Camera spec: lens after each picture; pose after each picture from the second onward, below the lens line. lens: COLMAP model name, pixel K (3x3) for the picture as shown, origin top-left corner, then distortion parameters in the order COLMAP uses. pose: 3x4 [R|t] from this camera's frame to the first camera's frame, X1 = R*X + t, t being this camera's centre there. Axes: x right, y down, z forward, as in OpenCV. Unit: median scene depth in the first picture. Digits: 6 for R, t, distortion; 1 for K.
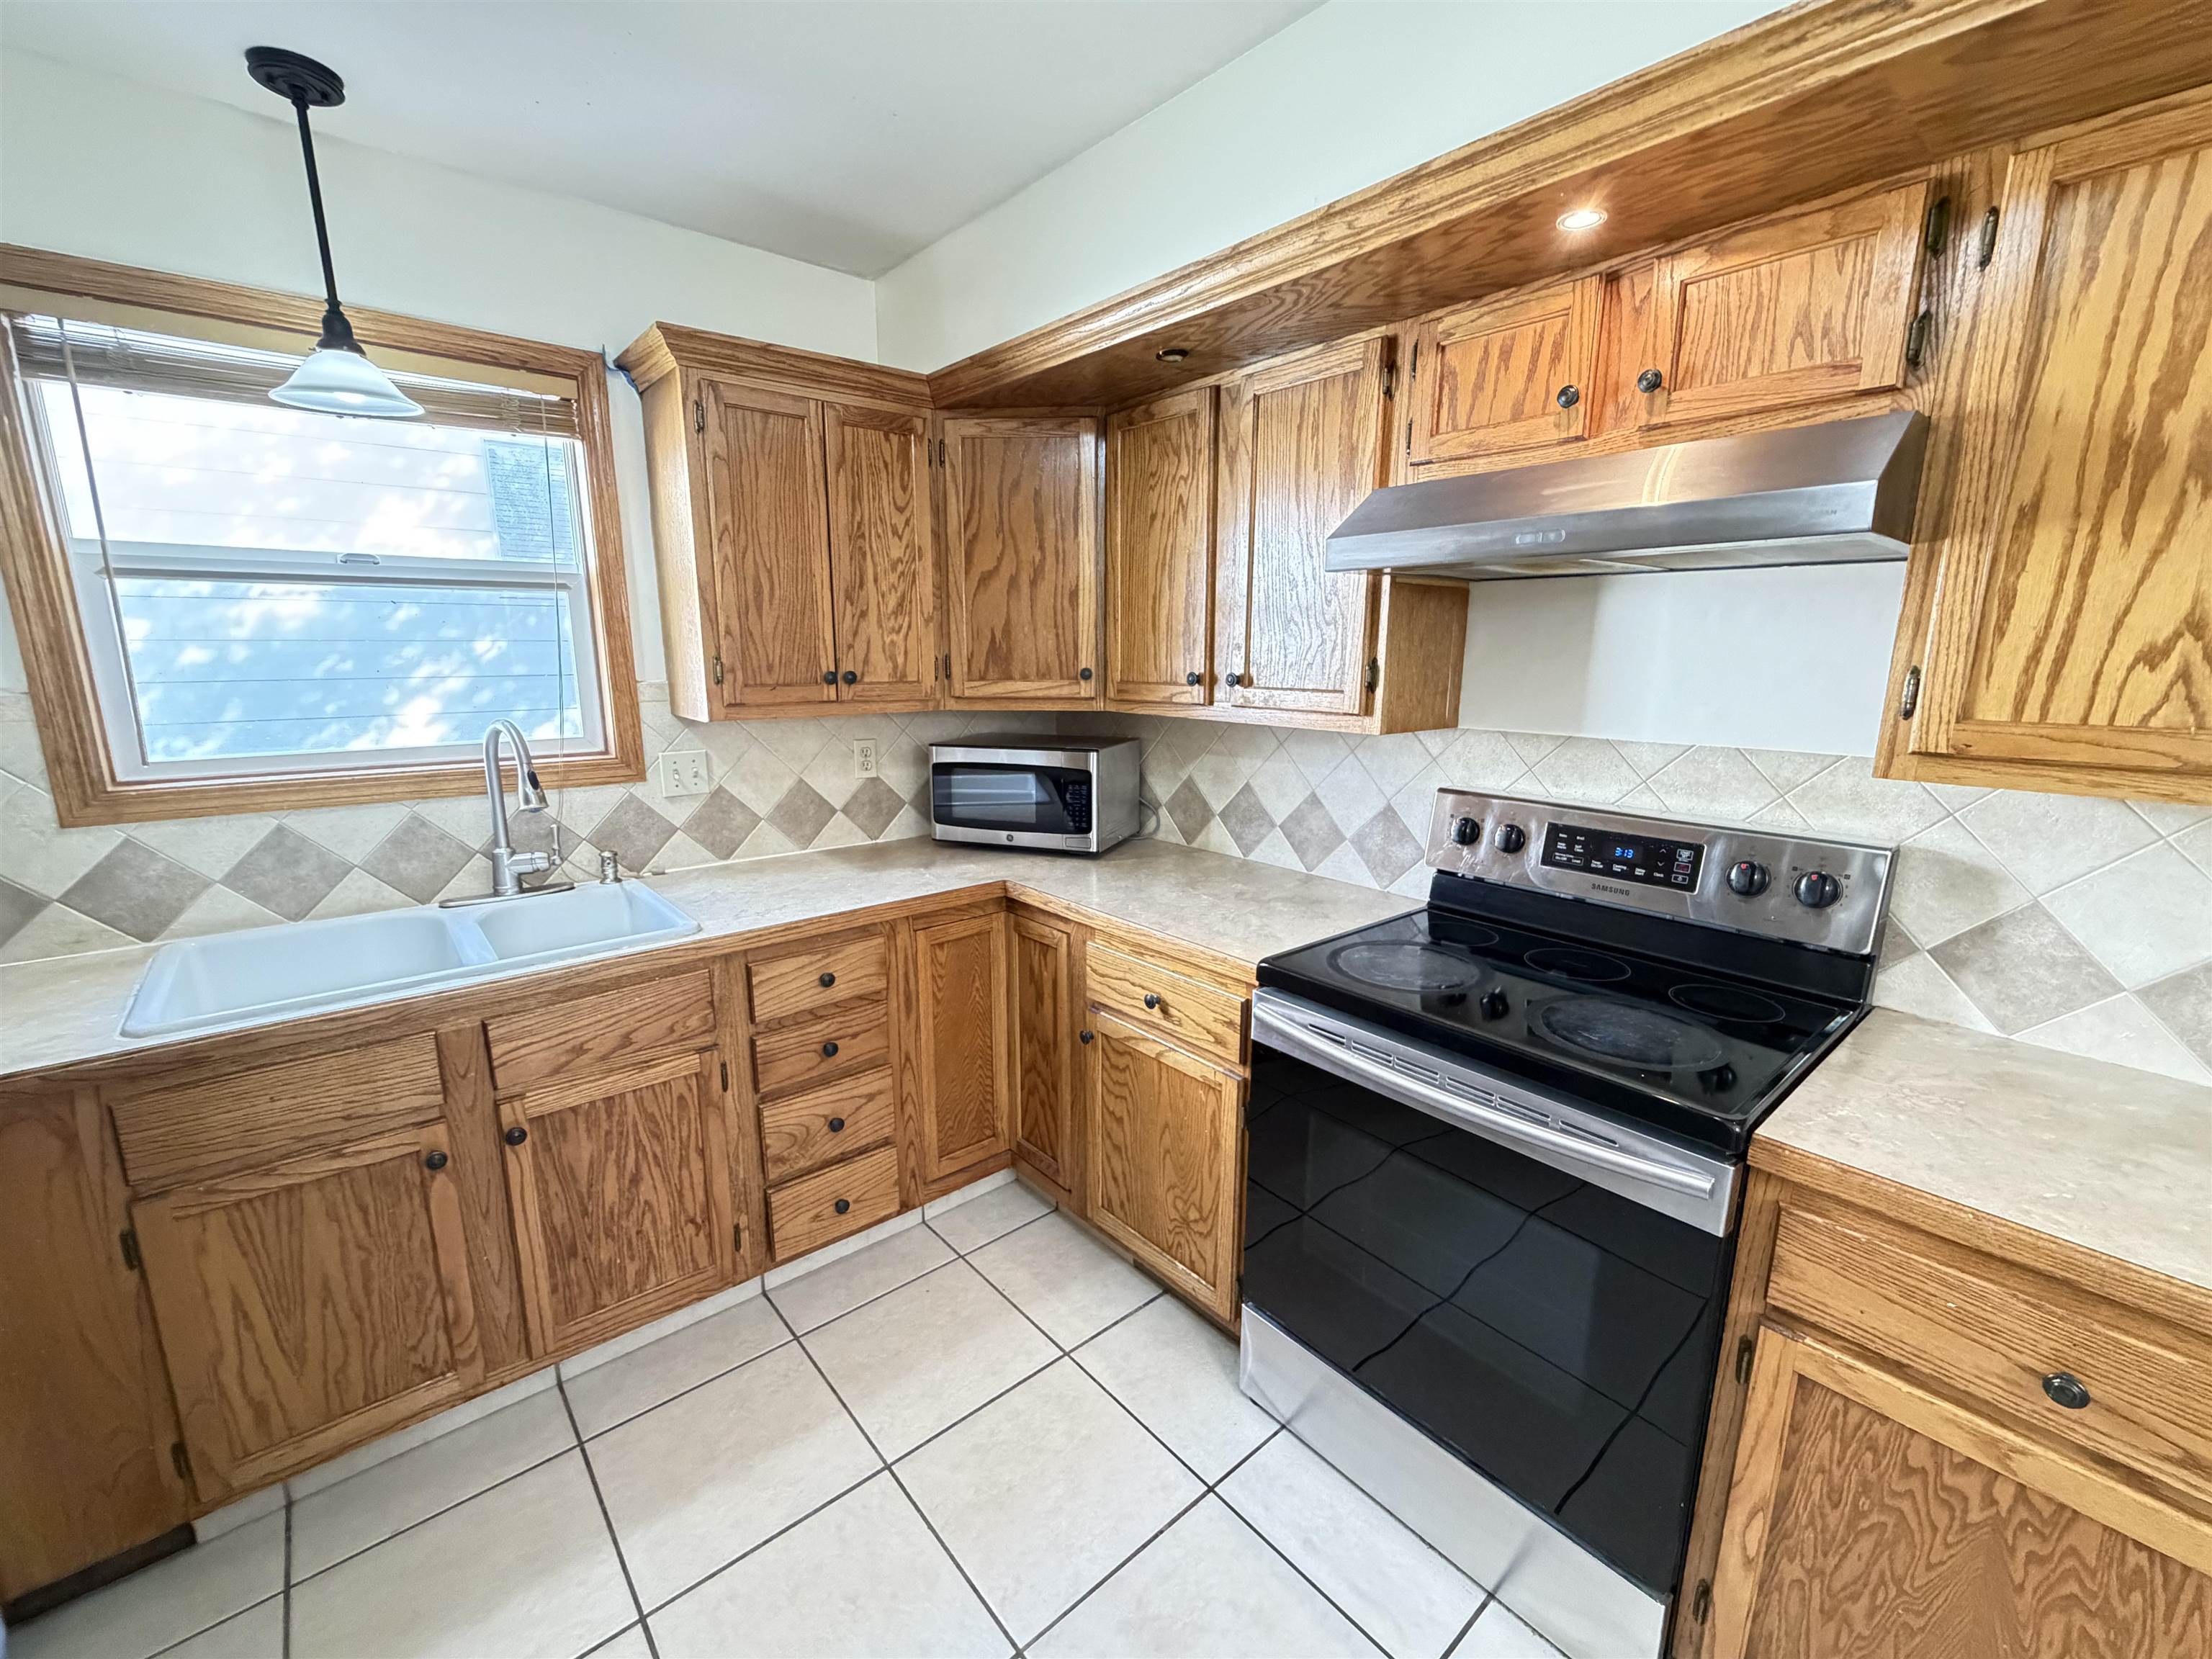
lens RADIAL K [[922.3, 0, 1106.0], [0, 922.3, 829.5], [0, 0, 1]] dist [0.002594, 0.000015]
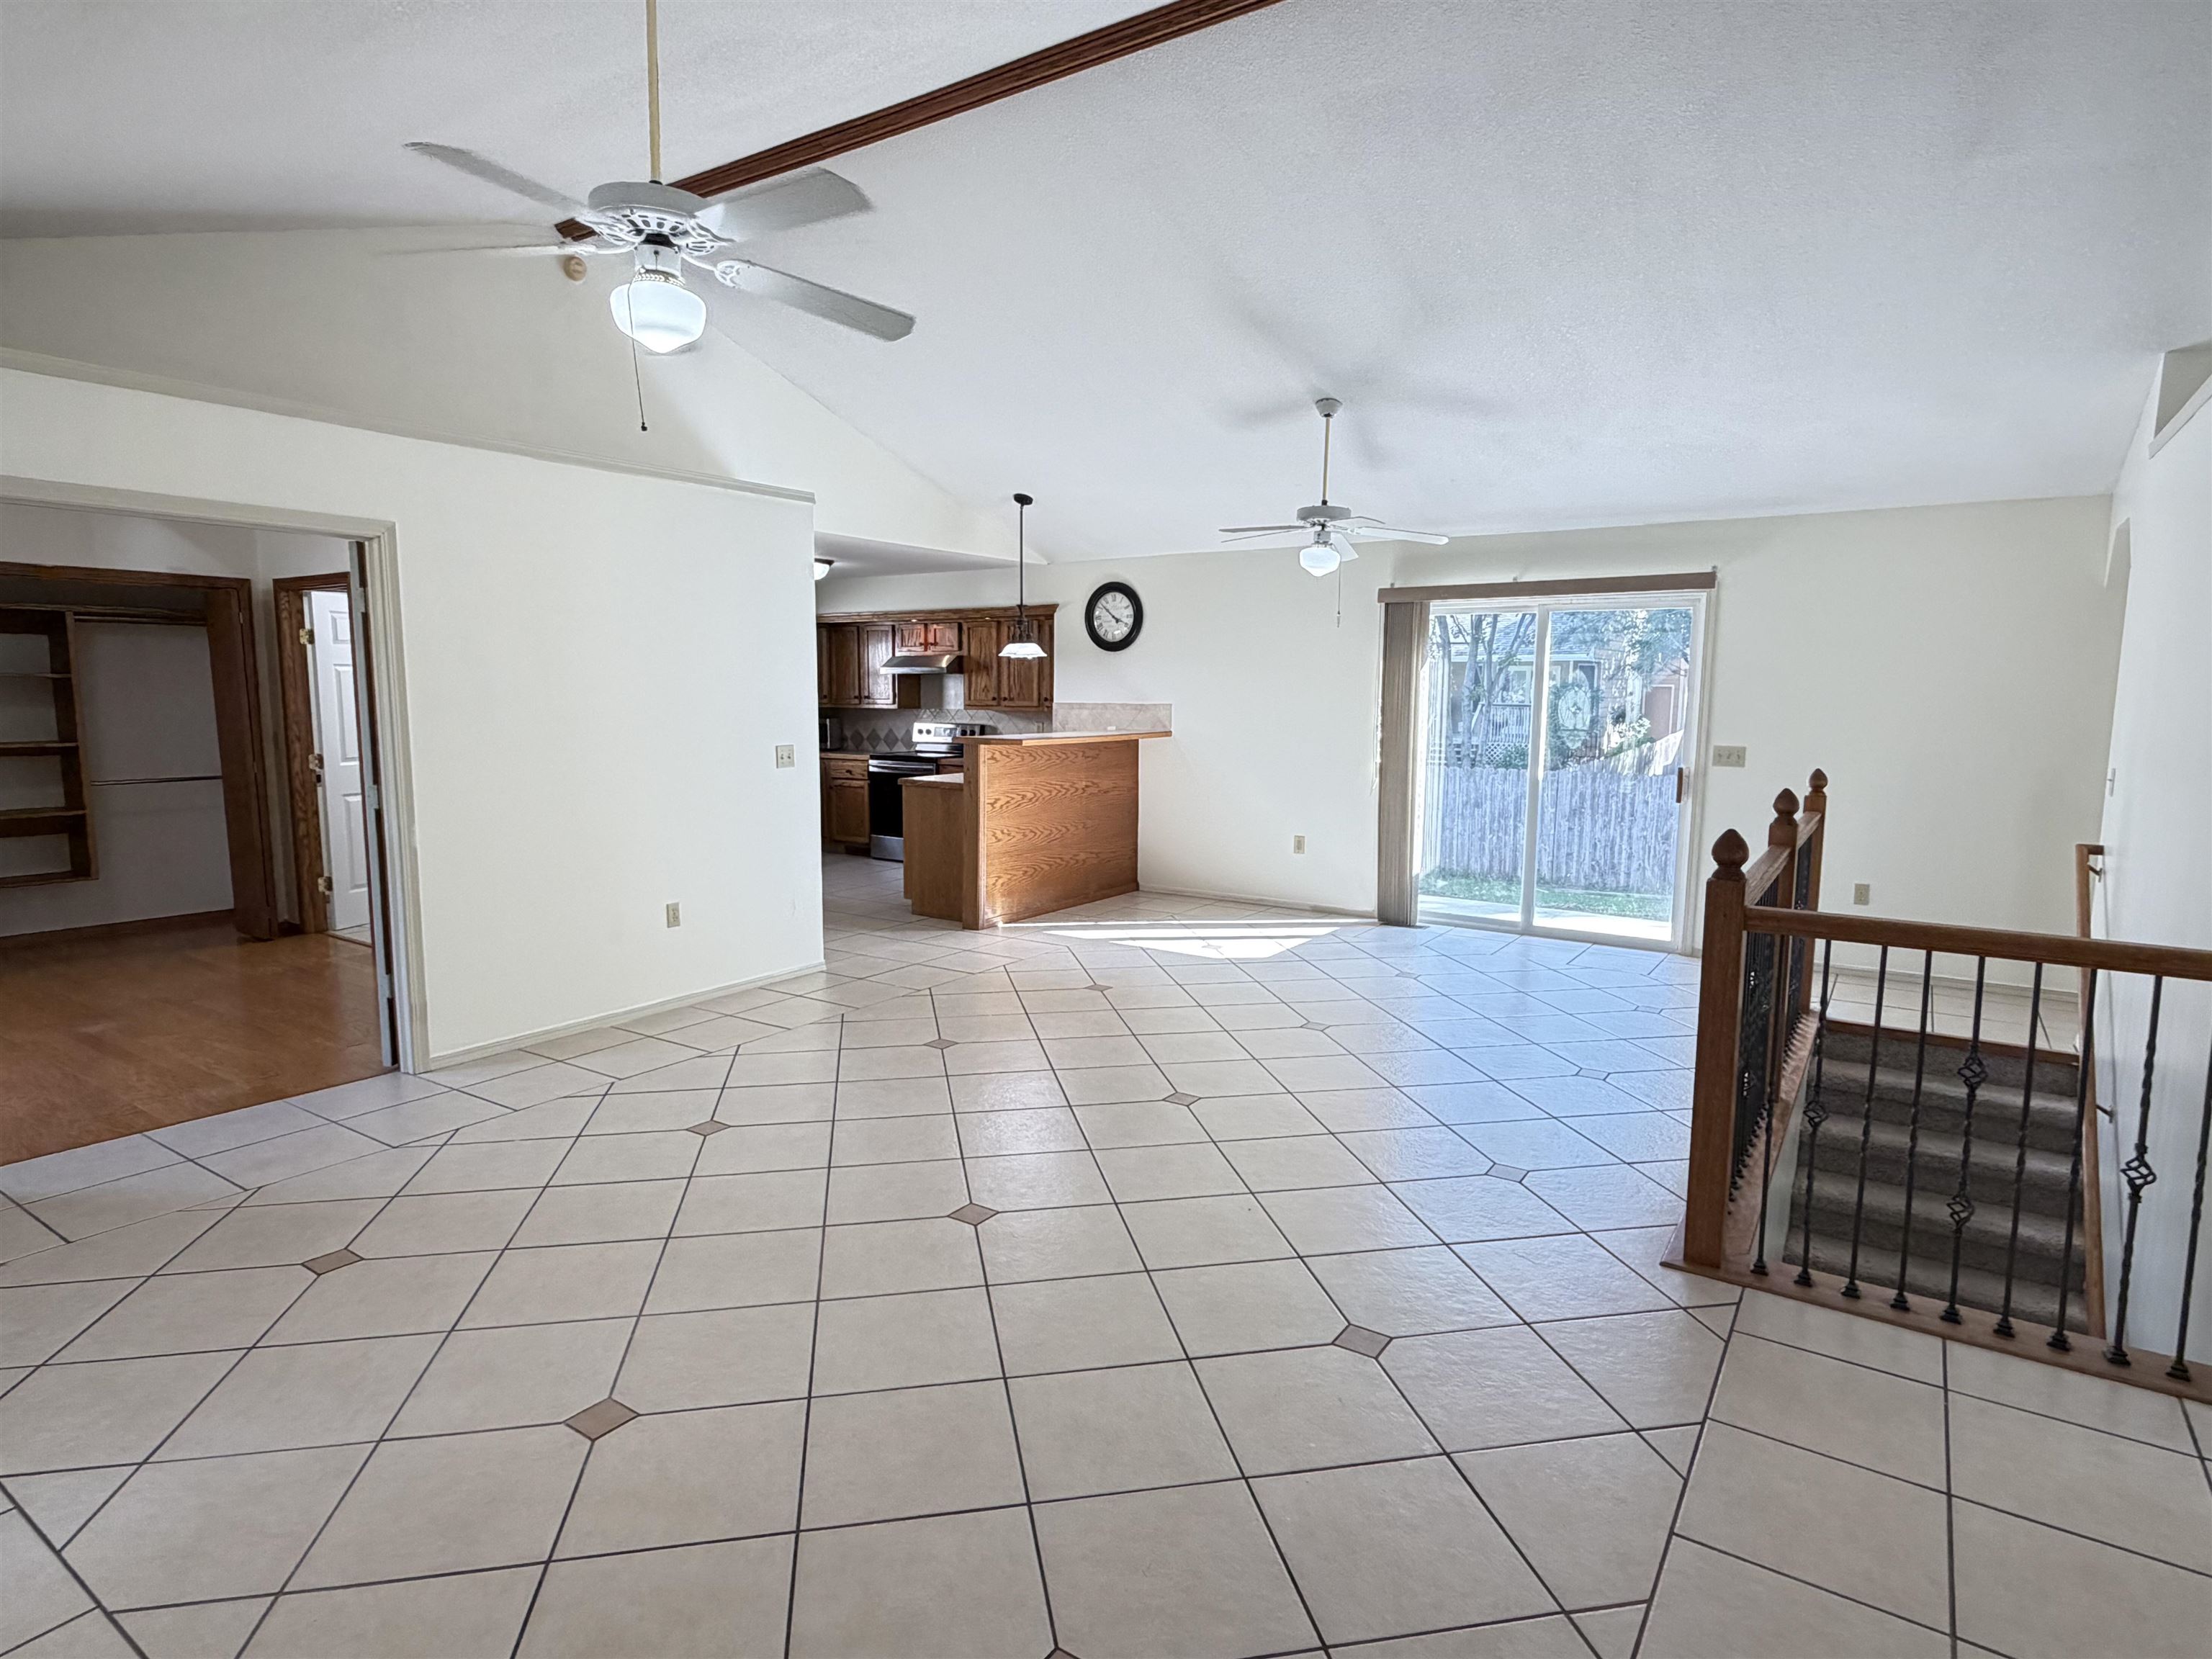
lens RADIAL K [[1206.5, 0, 1106.0], [0, 1206.5, 829.5], [0, 0, 1]] dist [-0.000139, -0.000009]
pose [[0.962924, -0.027670, 0.268349, -0.263324], [0.049925, 0.995821, -0.076466, 0.820562], [-0.265112, 0.087029, 0.960282, -4.042719]]
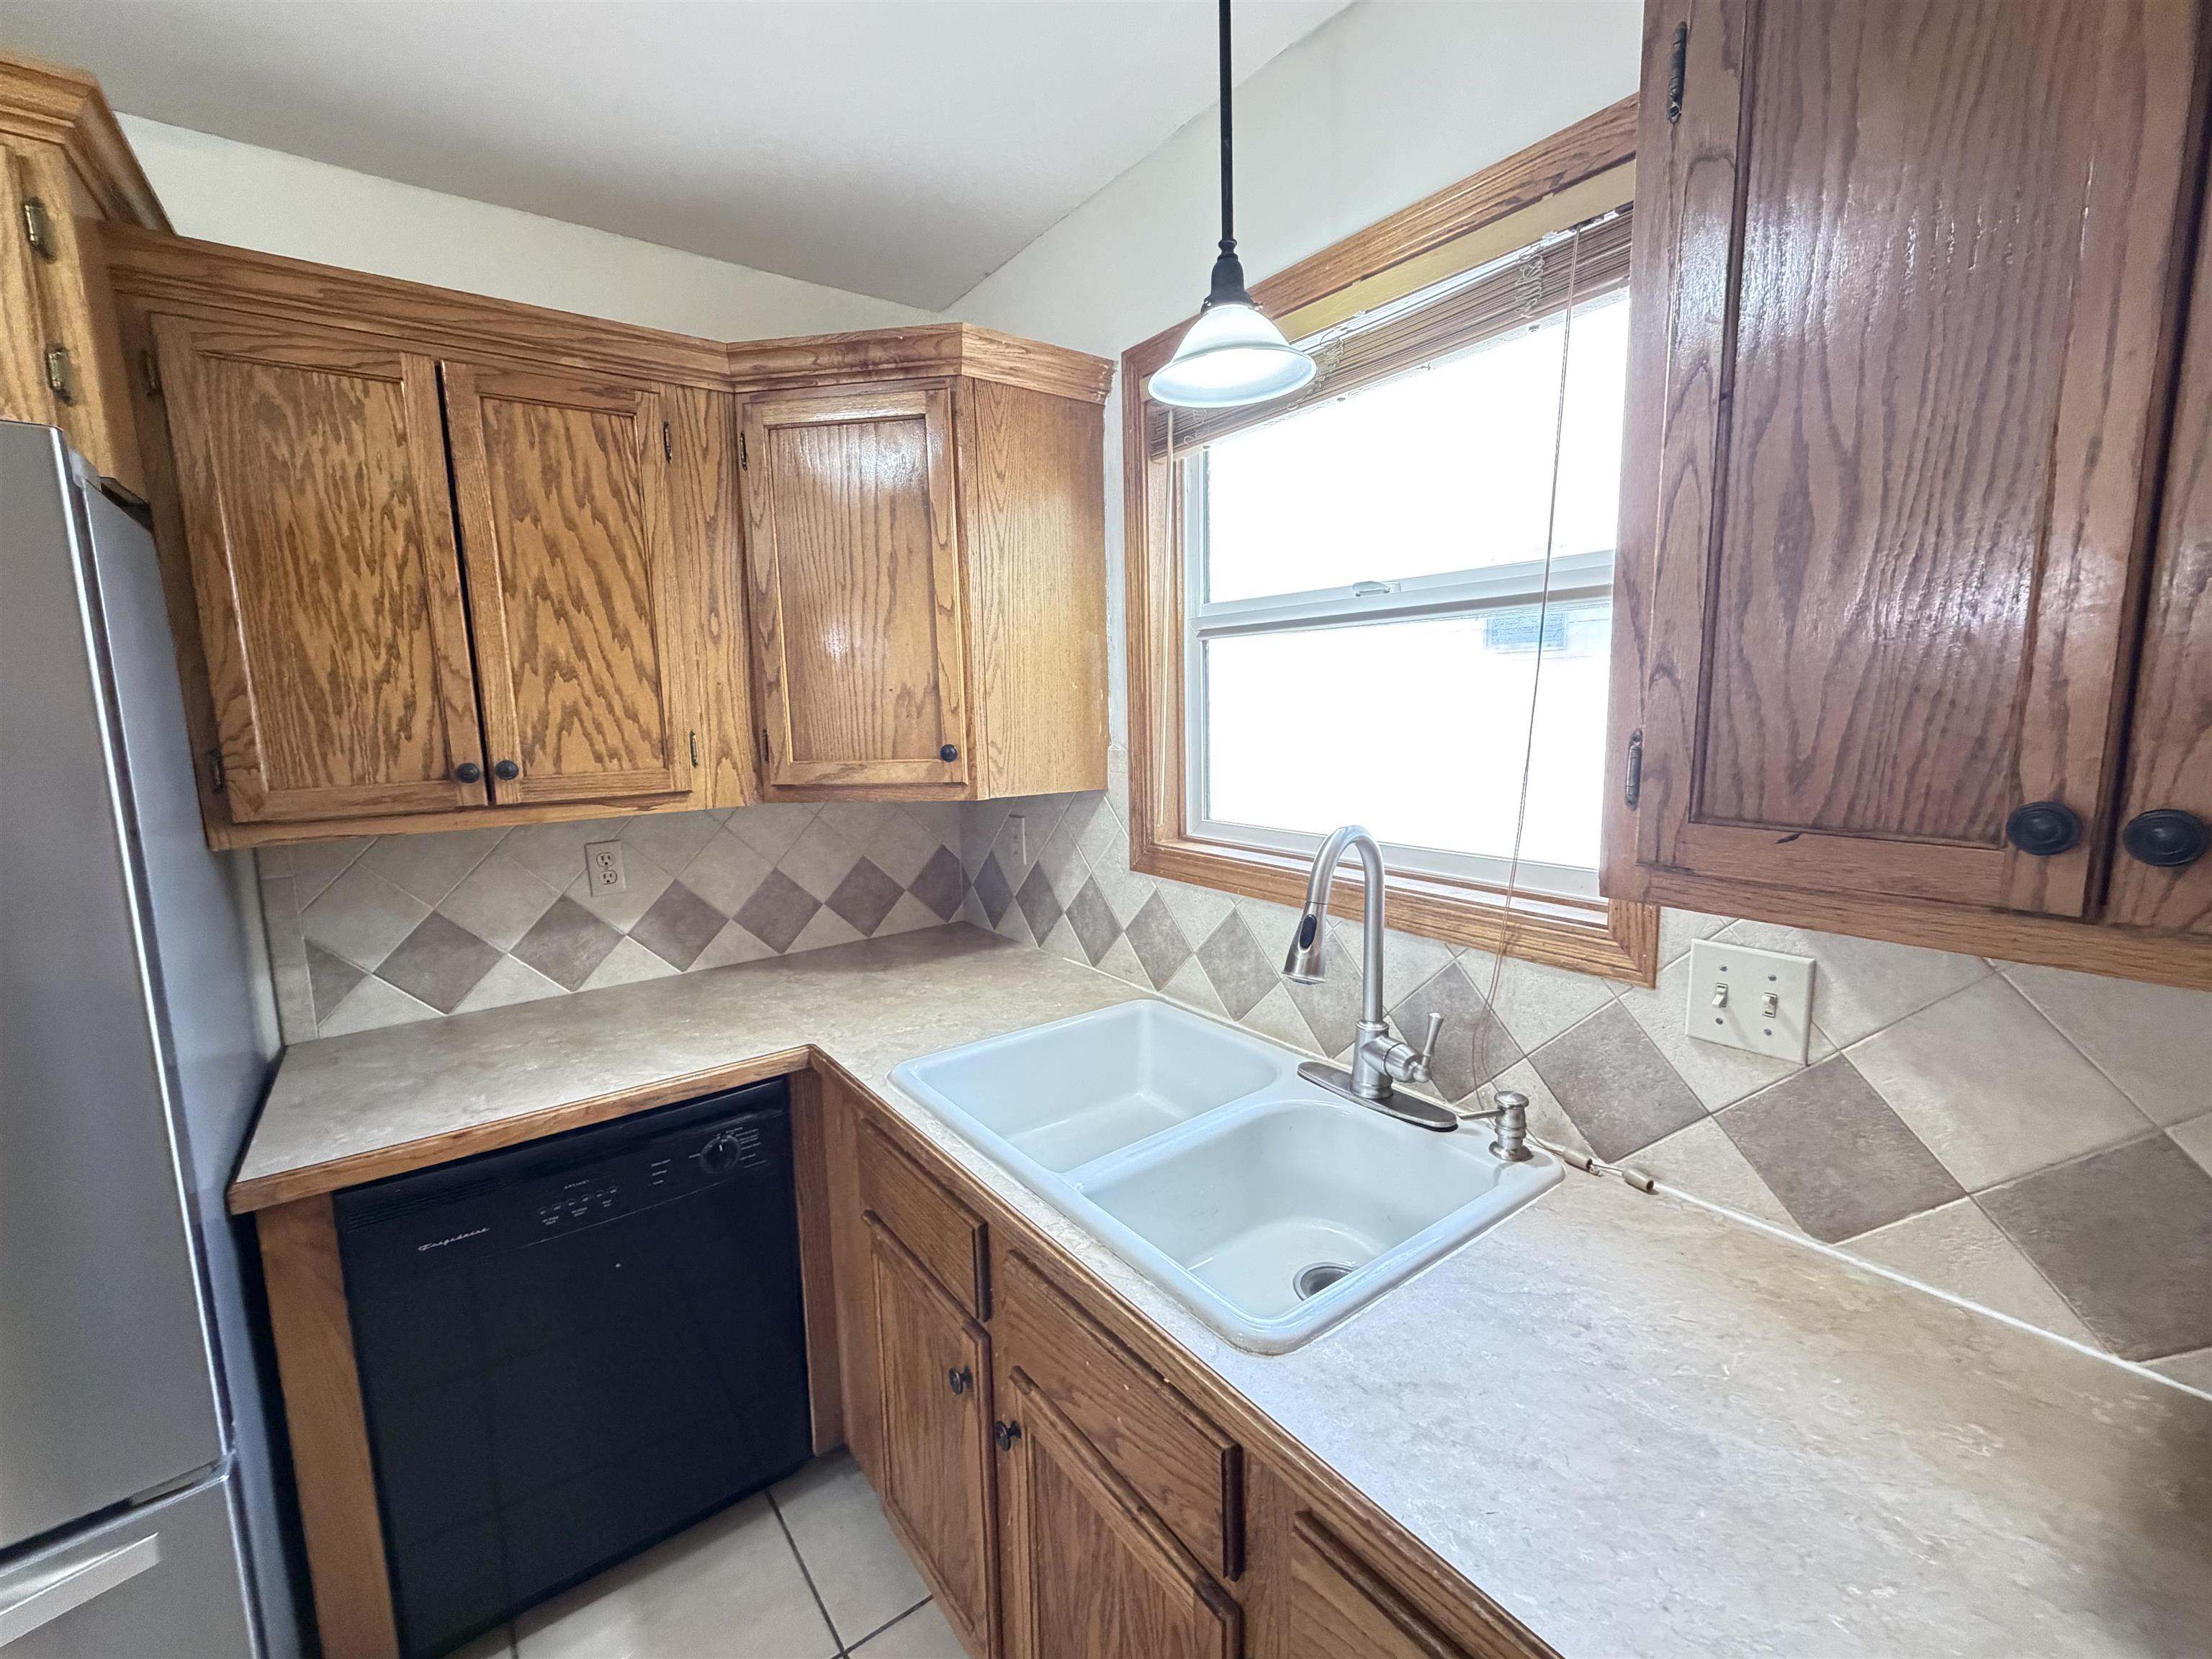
lens RADIAL K [[922.3, 0, 1106.0], [0, 922.3, 829.5], [0, 0, 1]] dist [0.002594, 0.000015]
pose [[-0.062975, 0.137159, -0.988545, -0.032806], [-0.180078, 0.972692, 0.146431, -0.165892], [0.981634, 0.187237, -0.036556, 0.809356]]
